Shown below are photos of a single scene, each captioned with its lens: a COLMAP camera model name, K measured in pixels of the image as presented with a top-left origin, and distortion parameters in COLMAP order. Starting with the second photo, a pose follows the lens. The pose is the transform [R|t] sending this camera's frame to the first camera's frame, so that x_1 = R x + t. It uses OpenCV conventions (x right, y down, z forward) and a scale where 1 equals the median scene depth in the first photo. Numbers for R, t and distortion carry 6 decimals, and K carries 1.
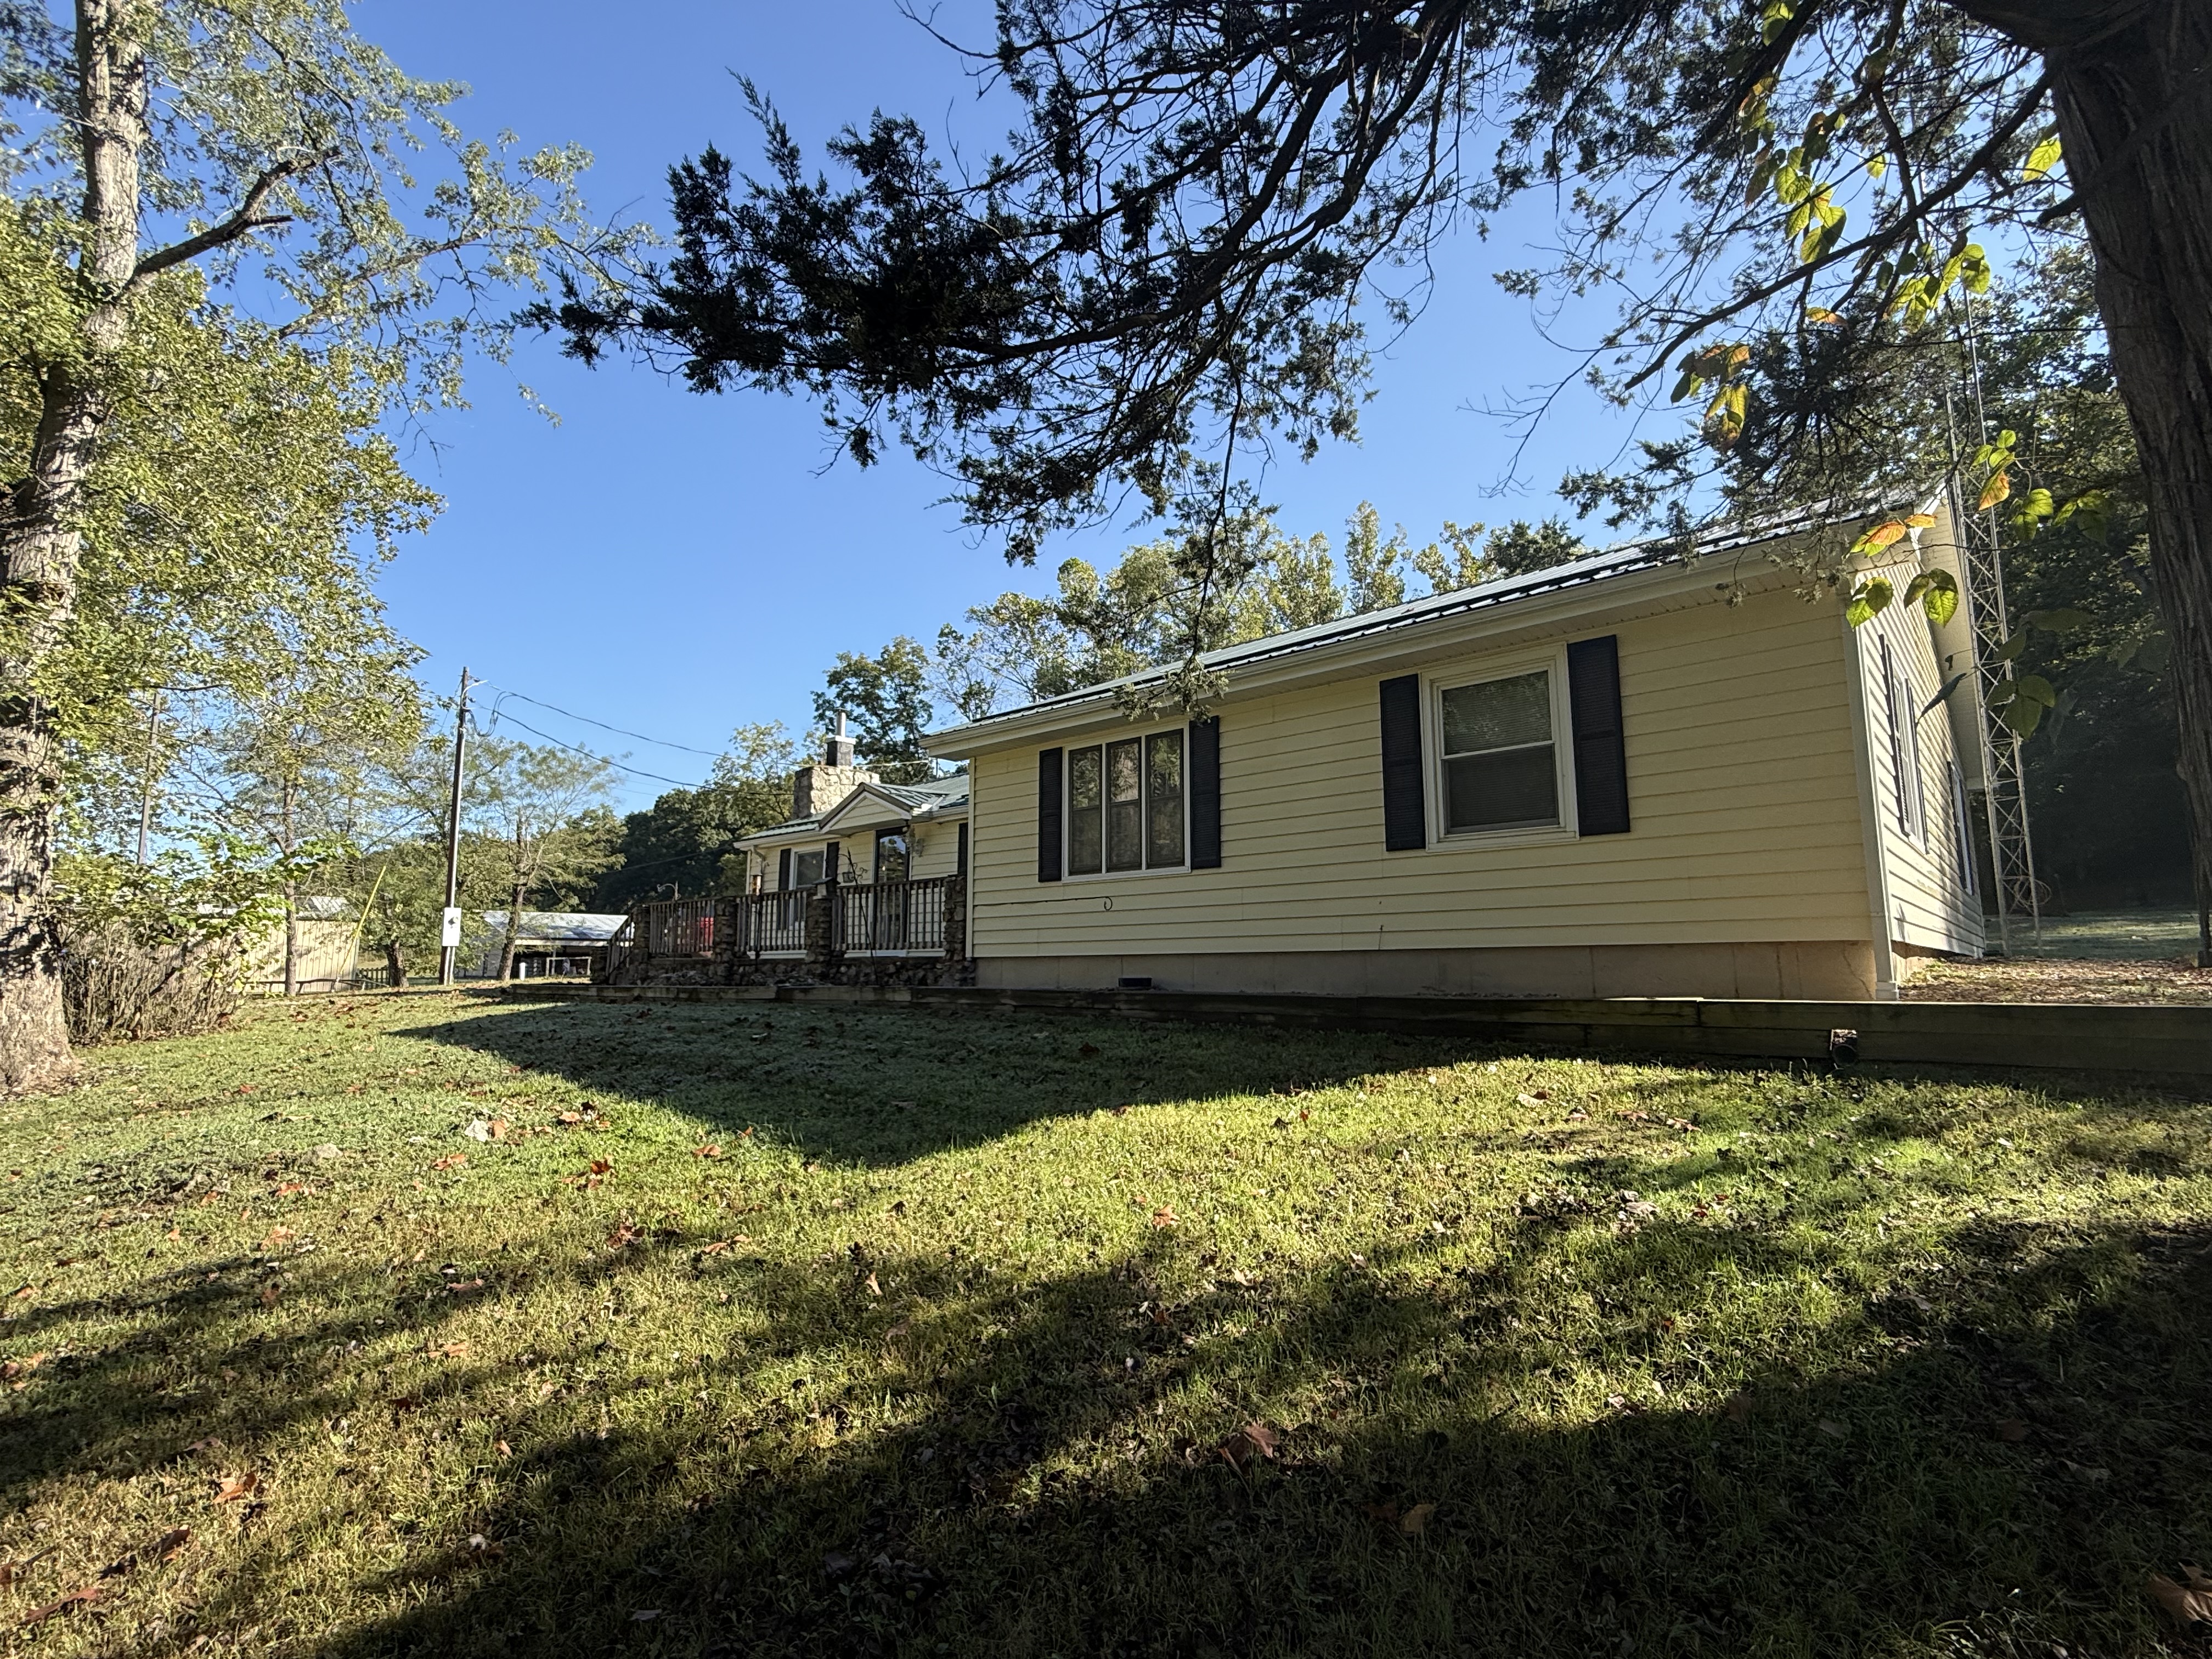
lens RADIAL K [[1046.8, 0, 1105.8], [0, 1046.8, 828.1], [0, 0, 1]] dist [0.003014, 0.000115]
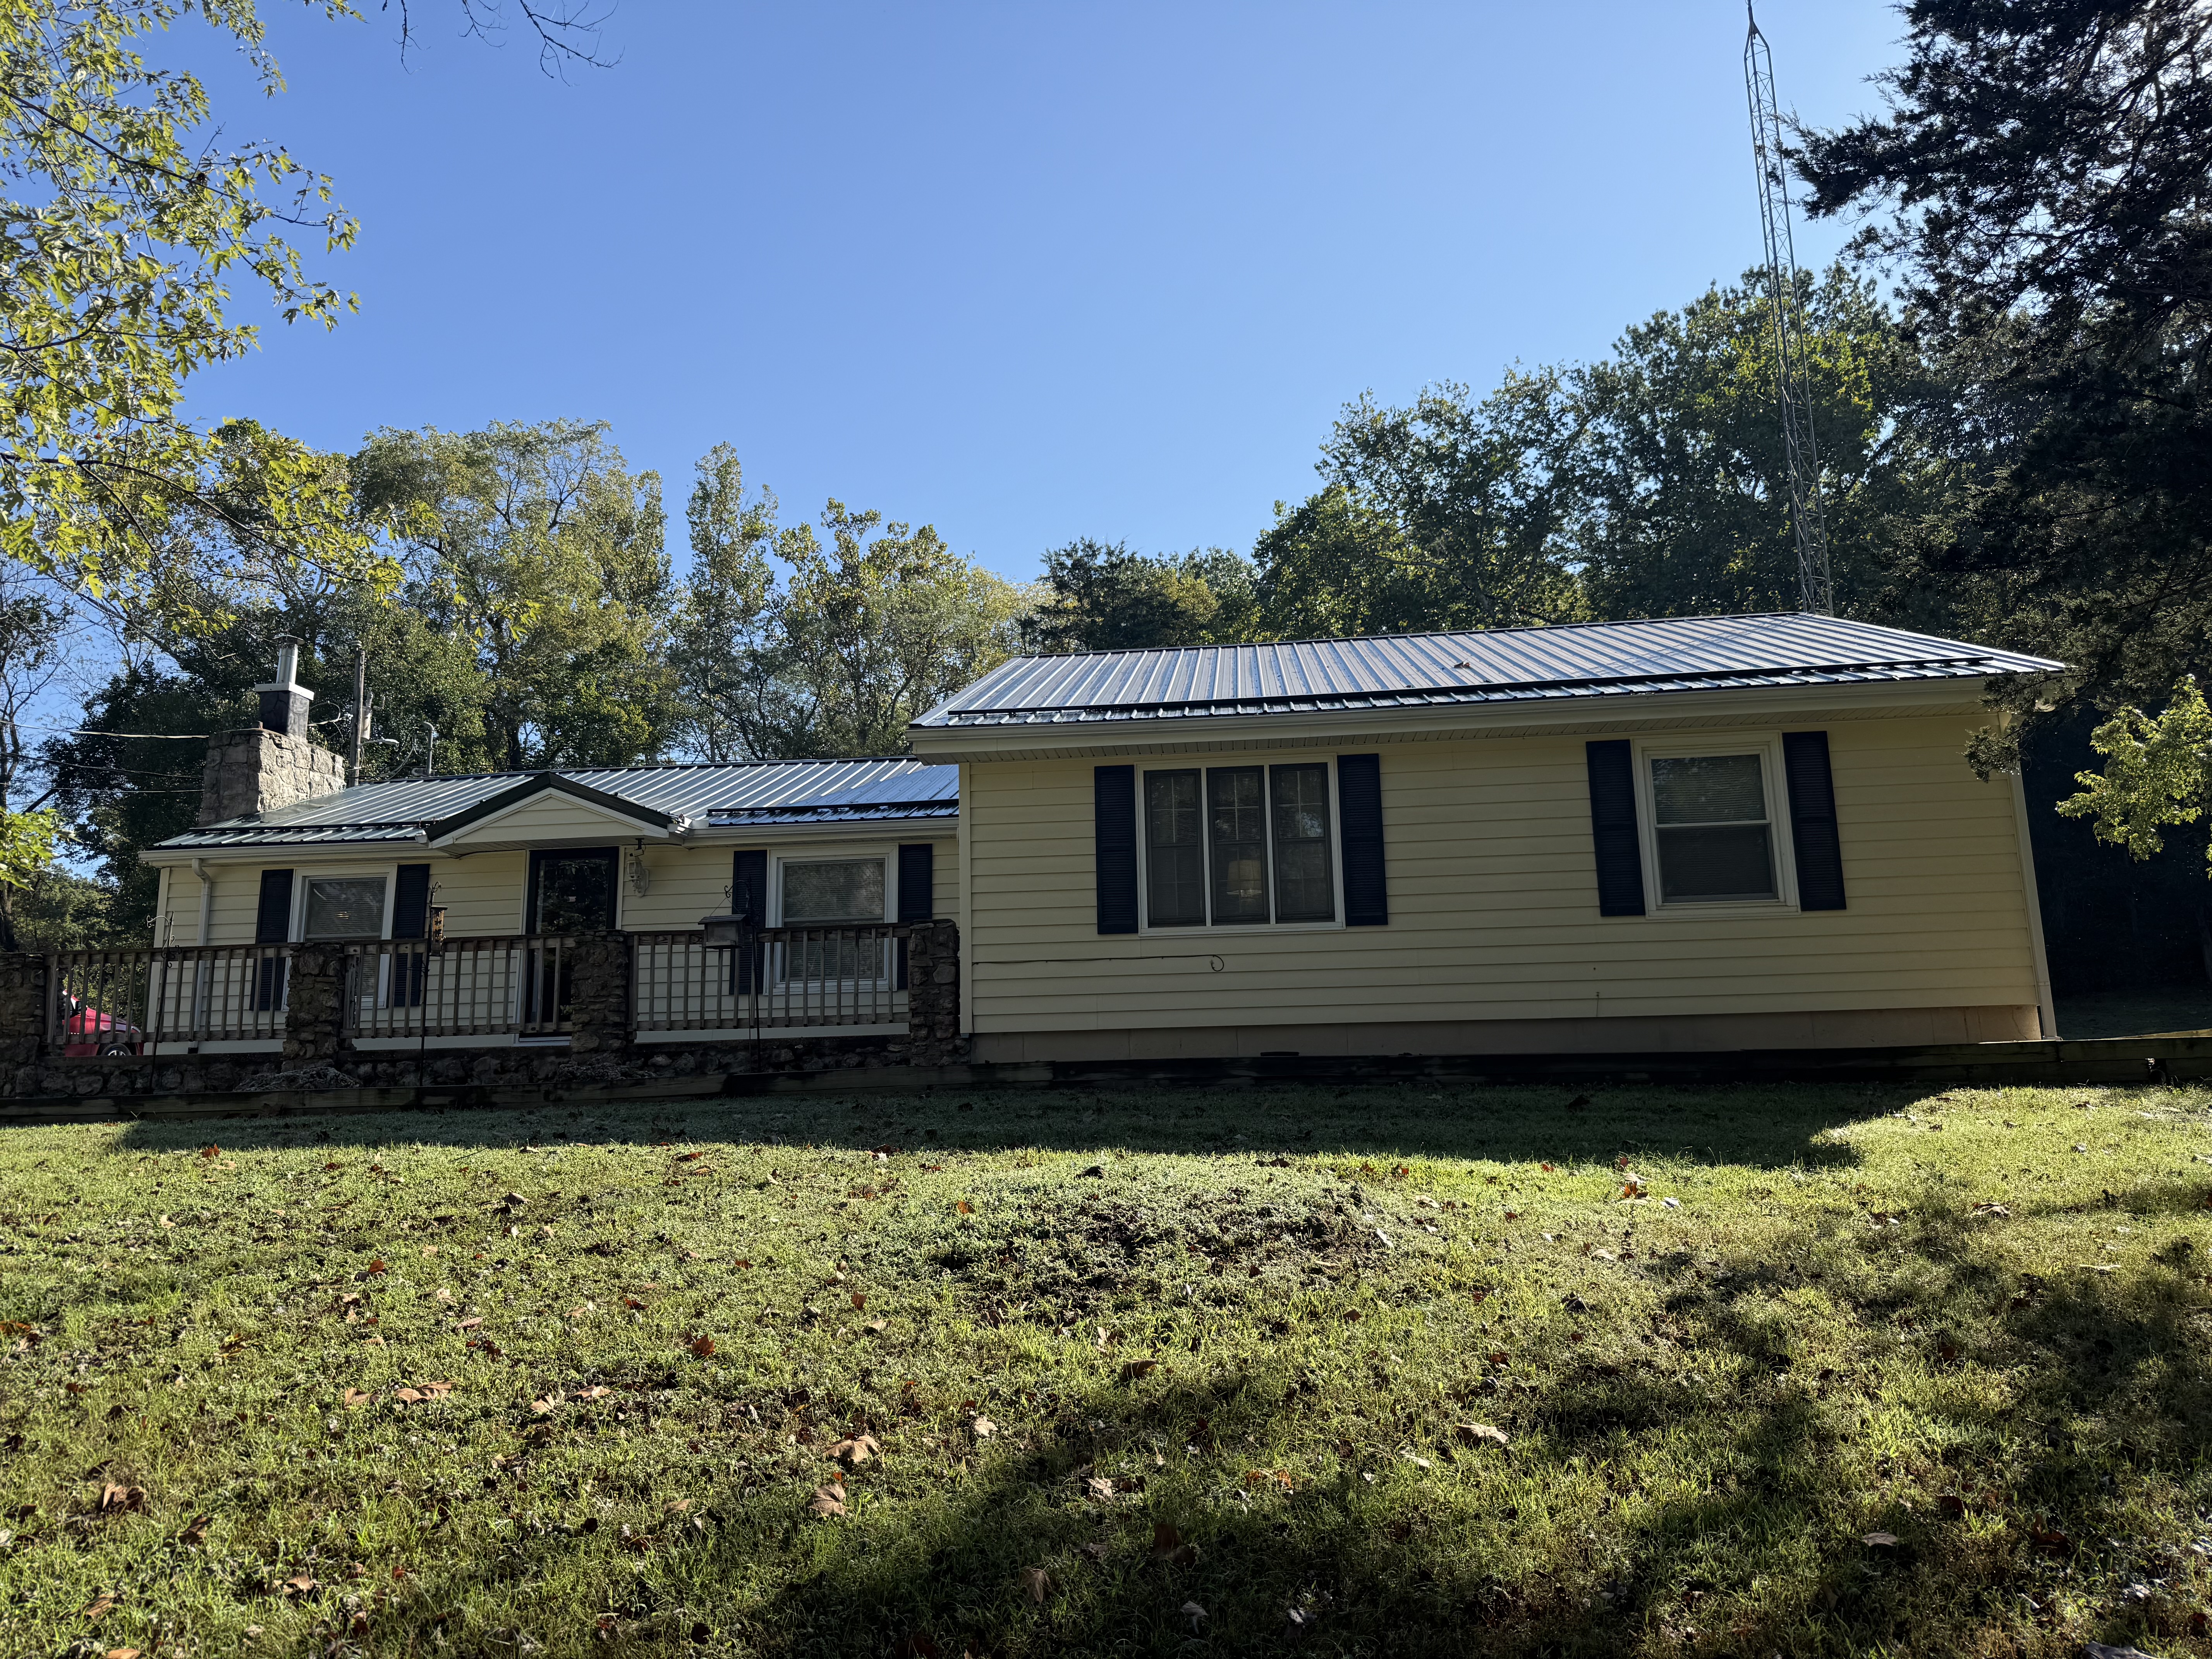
lens RADIAL K [[1569.4, 0, 1106.2], [0, 1569.4, 823.1], [0, 0, 1]] dist [0.037386, -0.000688]
pose [[0.819425, 0.098812, 0.564605, -0.832095], [-0.061979, 0.994528, -0.084101, 0.077927], [-0.569825, 0.033921, 0.821065, 0.050539]]
